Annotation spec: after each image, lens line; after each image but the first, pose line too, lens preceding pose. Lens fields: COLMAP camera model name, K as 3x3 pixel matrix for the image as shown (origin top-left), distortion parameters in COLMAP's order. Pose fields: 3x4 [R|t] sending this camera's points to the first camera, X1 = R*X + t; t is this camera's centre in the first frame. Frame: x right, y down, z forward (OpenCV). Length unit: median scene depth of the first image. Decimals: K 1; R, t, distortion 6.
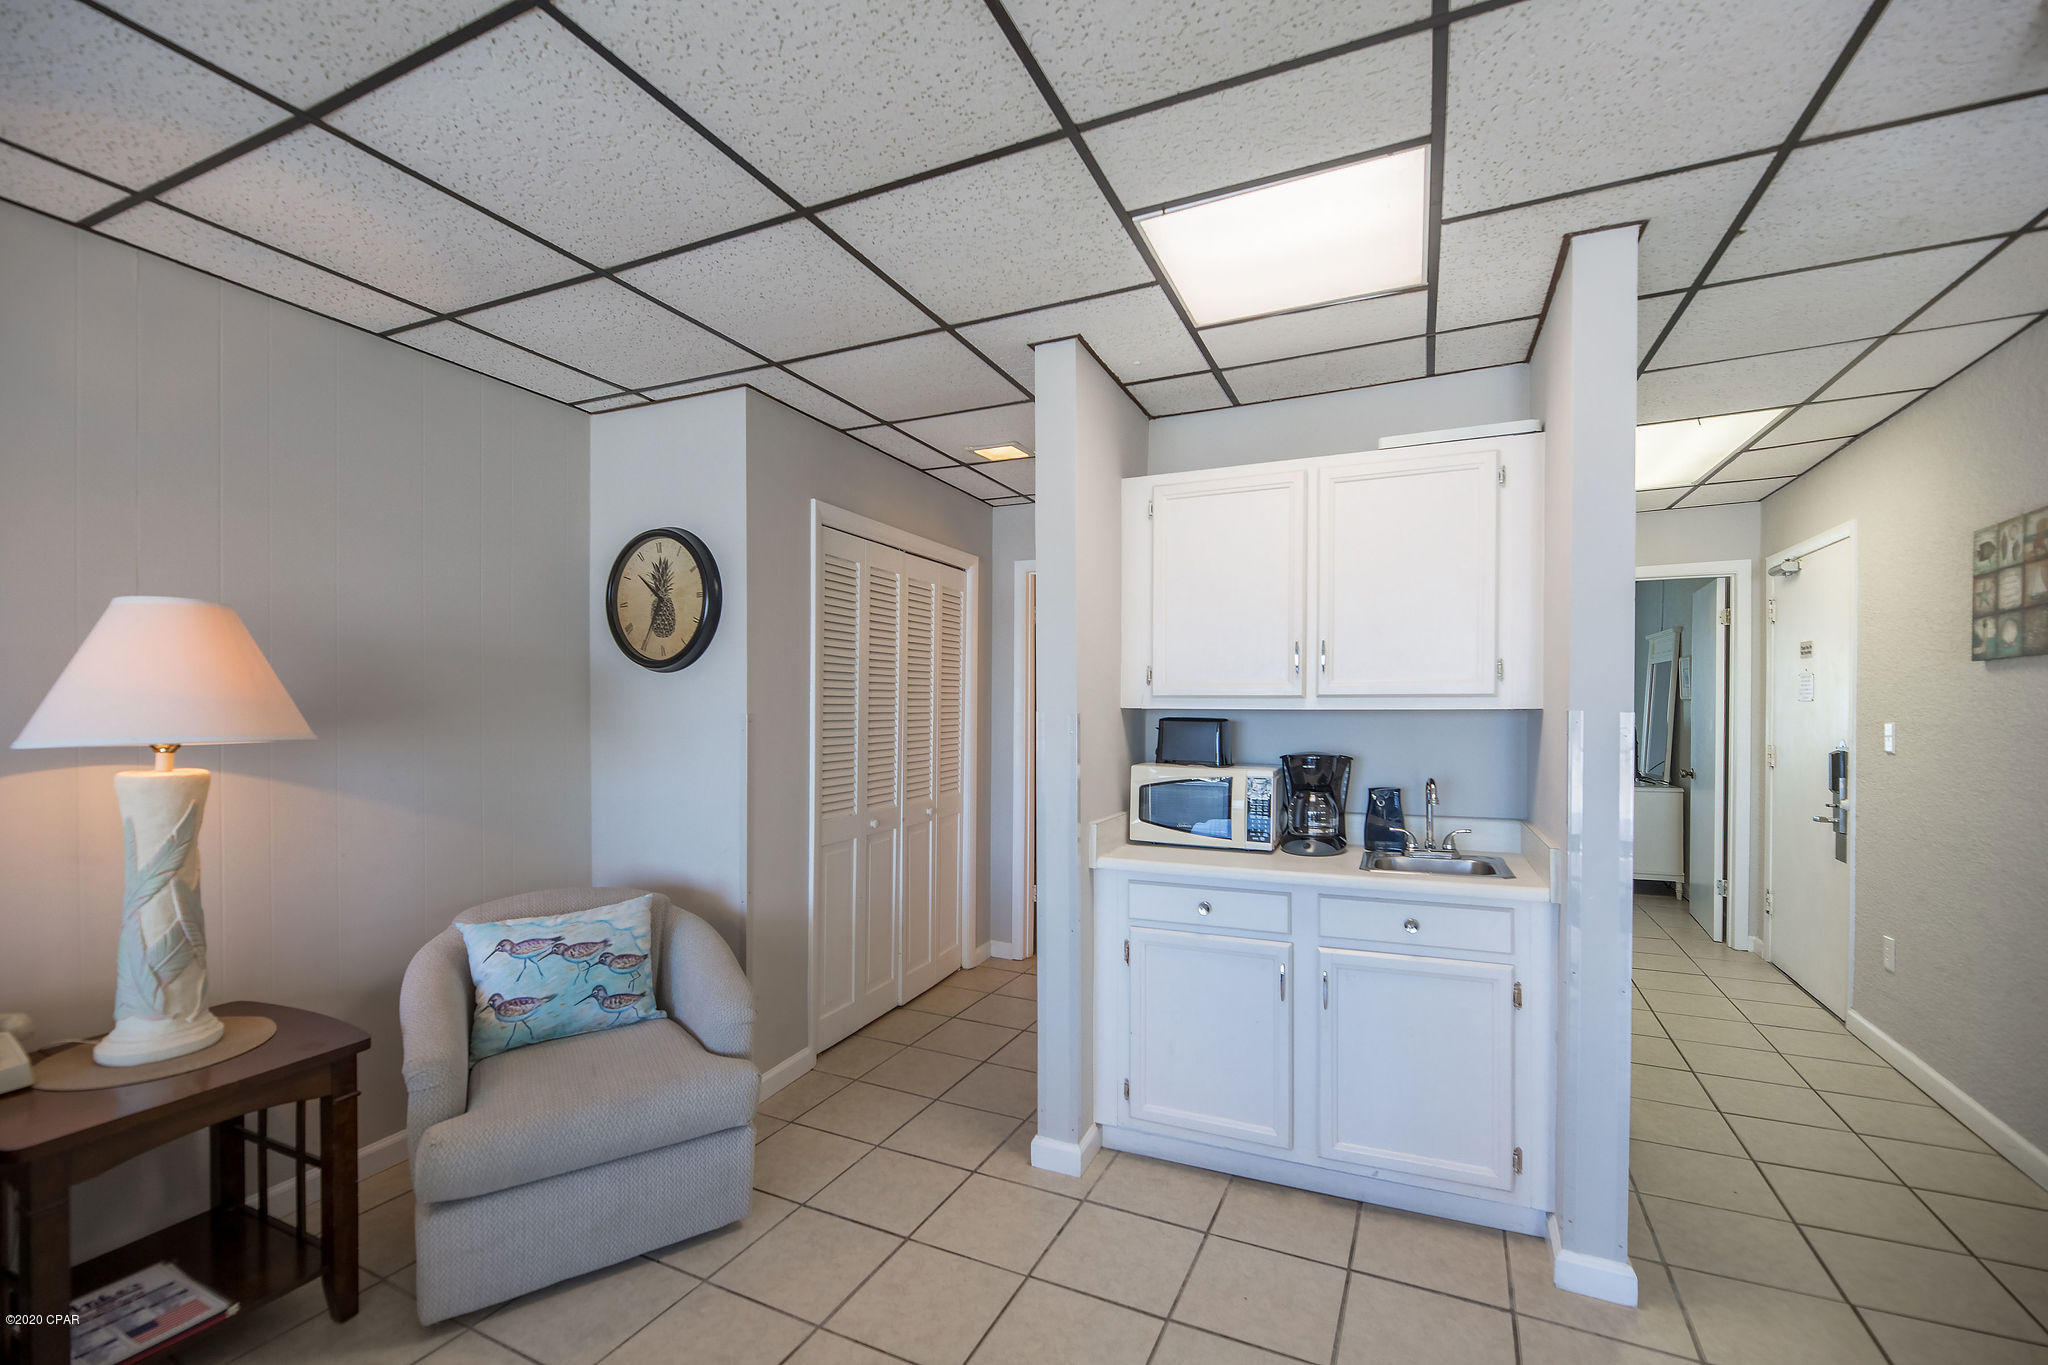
lens RADIAL K [[861.7, 0, 1031.5], [0, 861.7, 706.2], [0, 0, 1]] dist [-0.000114, -0.000045]
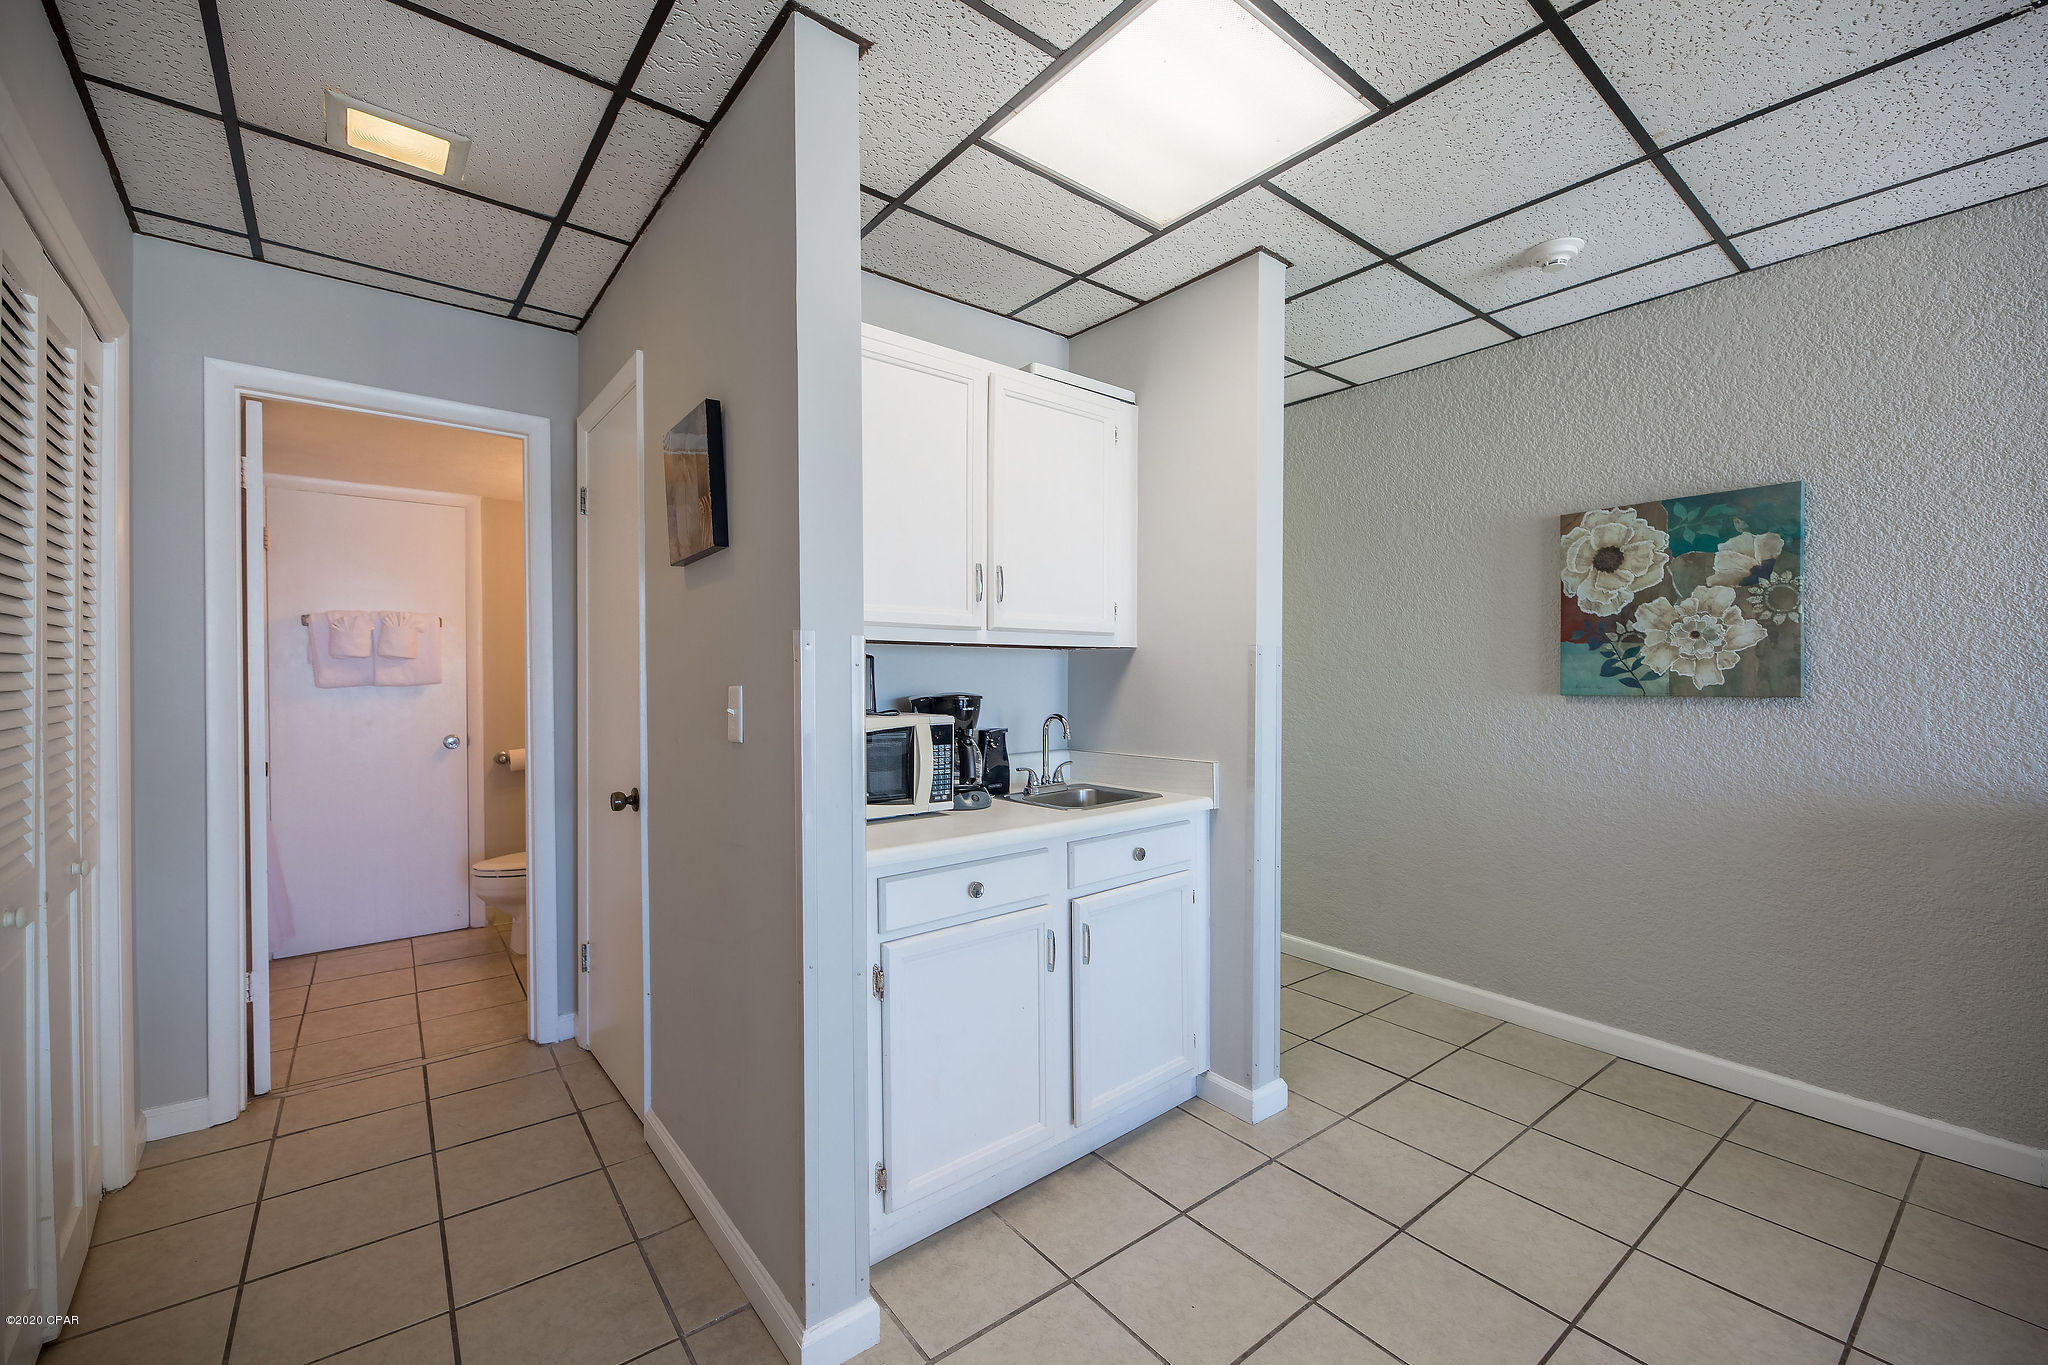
lens RADIAL K [[838.3, 0, 1022.7], [0, 838.3, 687.5], [0, 0, 1]] dist [-0.002233, -0.000193]
pose [[0.444639, -0.012496, 0.895623, -0.469125], [0.002668, 0.999917, 0.012627, 0.041113], [-0.895706, -0.003225, 0.444635, 0.630307]]
